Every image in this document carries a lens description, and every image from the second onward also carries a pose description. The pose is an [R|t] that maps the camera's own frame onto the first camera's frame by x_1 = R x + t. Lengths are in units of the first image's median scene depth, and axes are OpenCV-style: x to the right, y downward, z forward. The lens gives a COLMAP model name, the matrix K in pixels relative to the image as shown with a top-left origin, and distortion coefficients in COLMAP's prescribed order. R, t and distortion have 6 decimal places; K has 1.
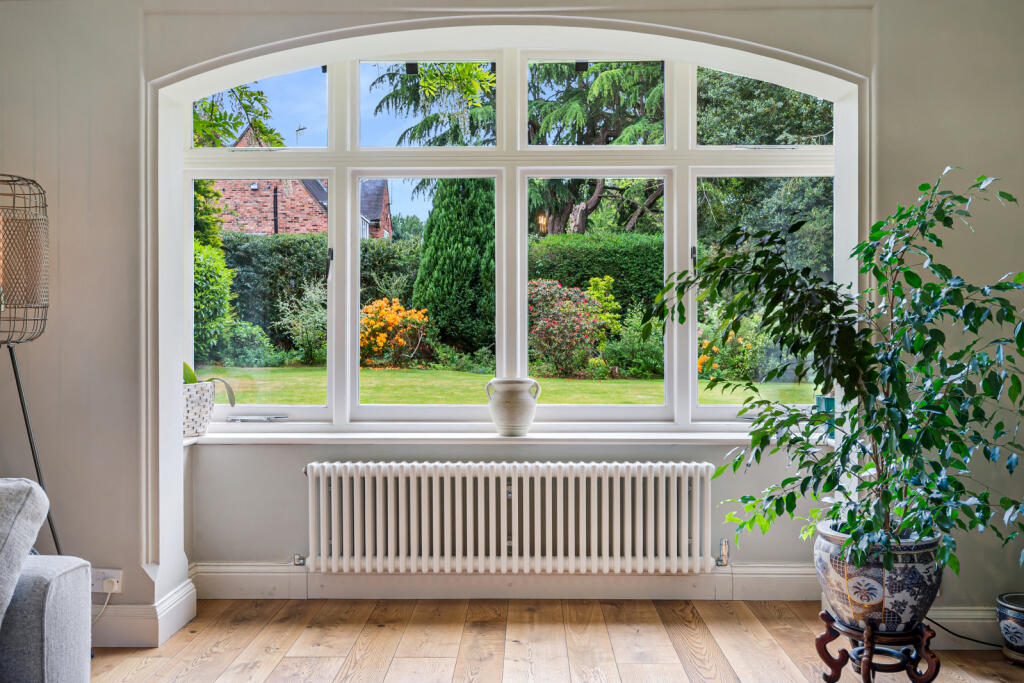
lens RADIAL K [[909.7, 0, 514.4], [0, 909.7, 340.1], [0, 0, 1]] dist [0.005487, 0.003761]
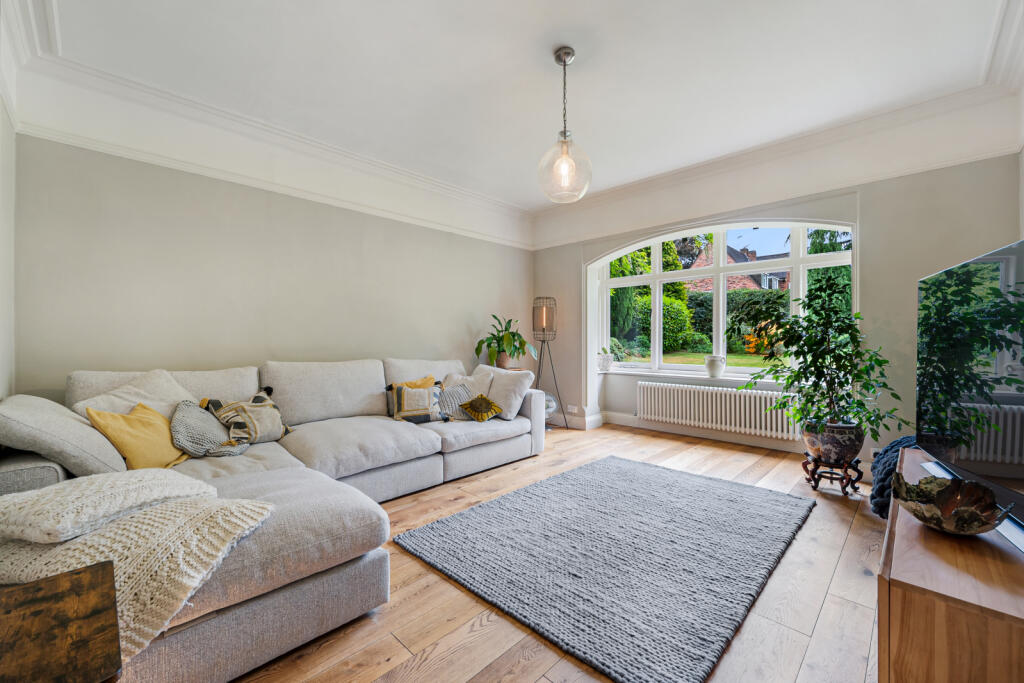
lens RADIAL K [[414.7, 0, 510.2], [0, 414.7, 339.0], [0, 0, 1]] dist [0.000360, 0.000003]
pose [[0.721769, -0.000206, -0.692134, 0.417733], [-0.002991, 0.999990, -0.003416, 0.000696], [0.692128, 0.004535, 0.721761, -0.276336]]
